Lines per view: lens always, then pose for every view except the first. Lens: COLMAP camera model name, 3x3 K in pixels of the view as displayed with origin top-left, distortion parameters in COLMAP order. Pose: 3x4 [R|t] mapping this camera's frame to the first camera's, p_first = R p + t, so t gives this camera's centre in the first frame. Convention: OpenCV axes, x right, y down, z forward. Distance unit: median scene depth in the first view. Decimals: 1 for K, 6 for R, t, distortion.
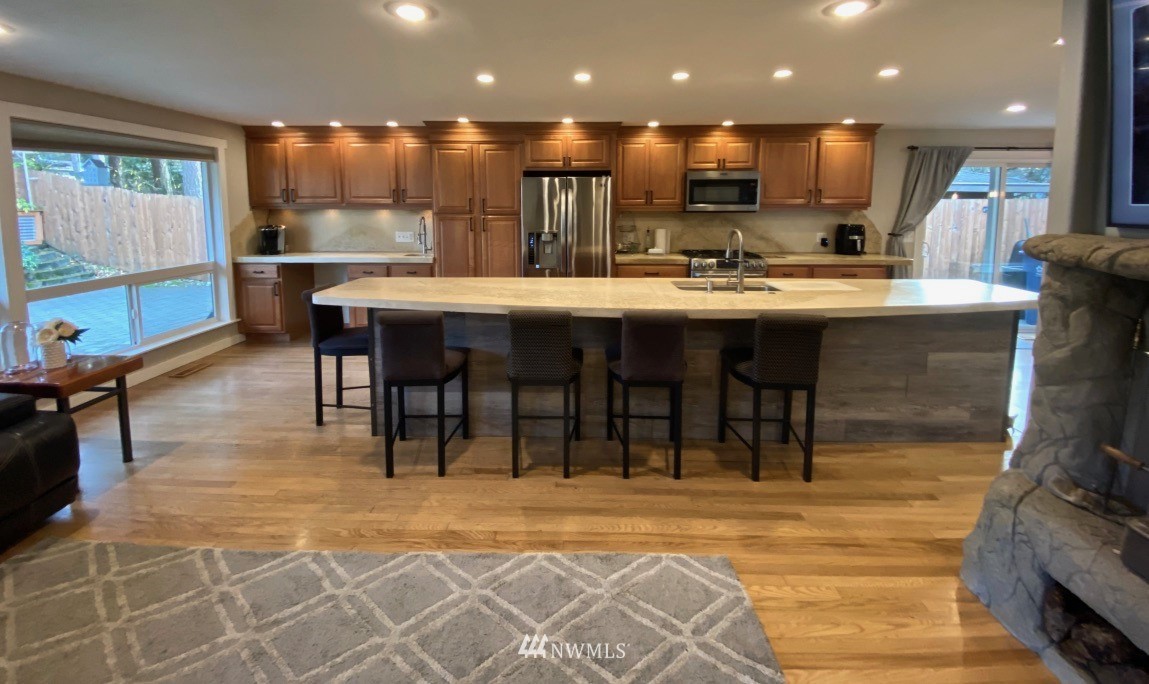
lens RADIAL K [[468.4, 0, 572.2], [0, 468.4, 251.3], [0, 0, 1]] dist [0.028723, -0.022937]
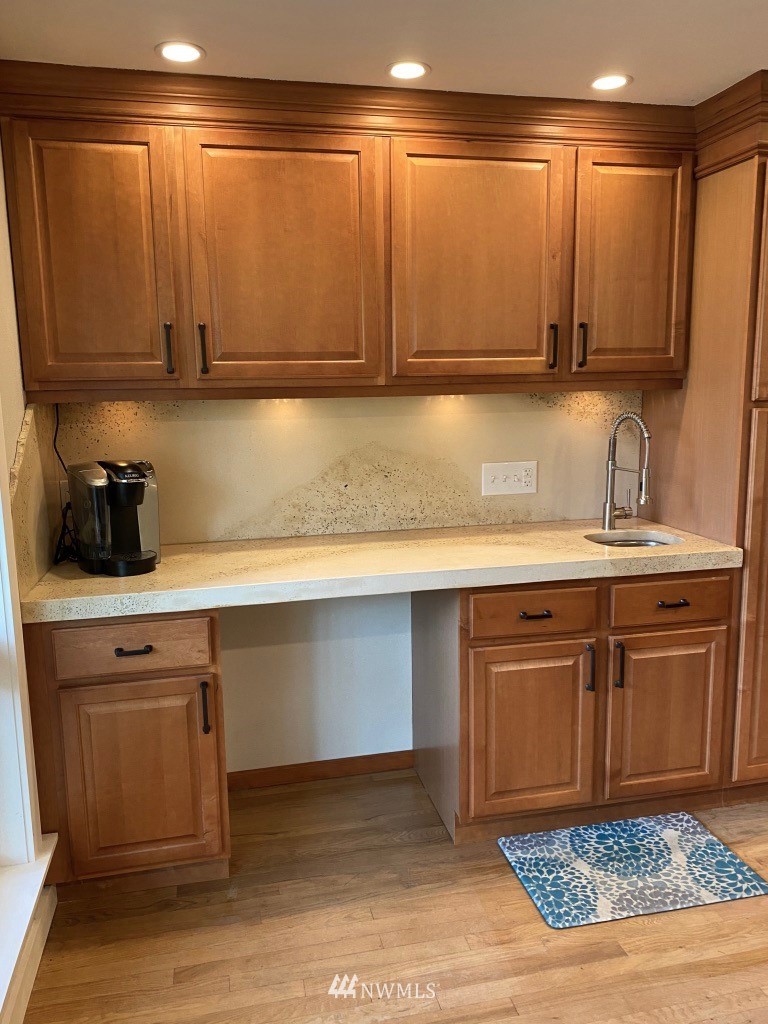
lens RADIAL K [[811.3, 0, 384.0], [0, 811.3, 512.0], [0, 0, 1]] dist [0.018733, -0.011837]
pose [[0.968423, -0.059030, 0.242225, -0.647747], [0.044022, 0.996787, 0.066913, -0.055332], [-0.245397, -0.054137, 0.967910, 0.554824]]
